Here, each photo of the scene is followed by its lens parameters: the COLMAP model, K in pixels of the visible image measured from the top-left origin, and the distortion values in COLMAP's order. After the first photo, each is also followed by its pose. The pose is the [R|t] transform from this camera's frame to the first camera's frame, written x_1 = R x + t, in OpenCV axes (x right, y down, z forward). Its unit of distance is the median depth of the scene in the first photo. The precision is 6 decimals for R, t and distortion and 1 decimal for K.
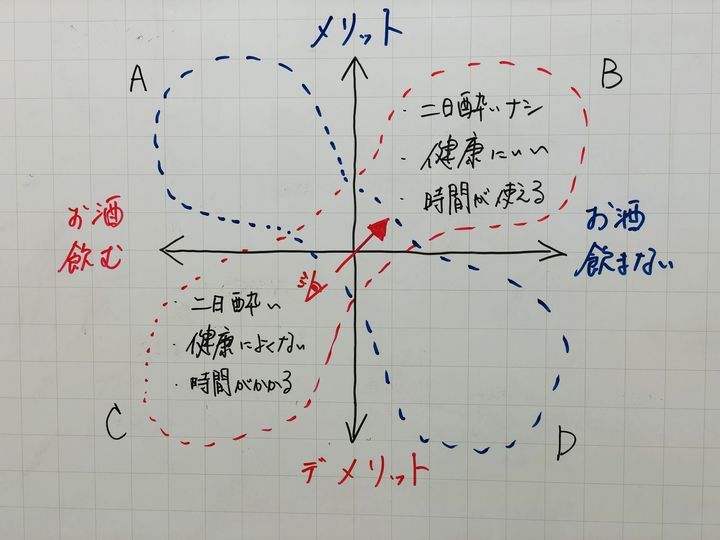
lens RADIAL K [[1085.1, 0, 362.9], [0, 1085.1, 275.7], [0, 0, 1]] dist [0.061276, 0.000000]
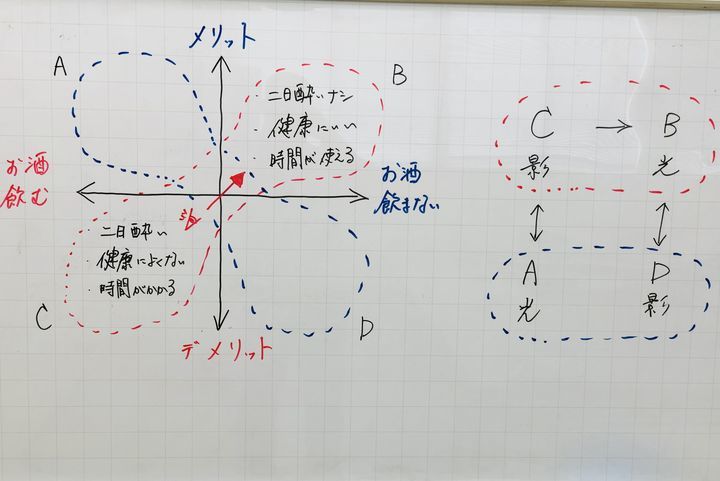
lens RADIAL K [[1119.9, 0, 360.6], [0, 1119.9, 236.0], [0, 0, 1]] dist [0.050808, 0.000000]
pose [[0.990868, 0.005175, 0.134733, -0.023295], [-0.008203, 0.999726, 0.021934, -0.002370], [-0.134582, -0.022839, 0.990639, -0.467667]]
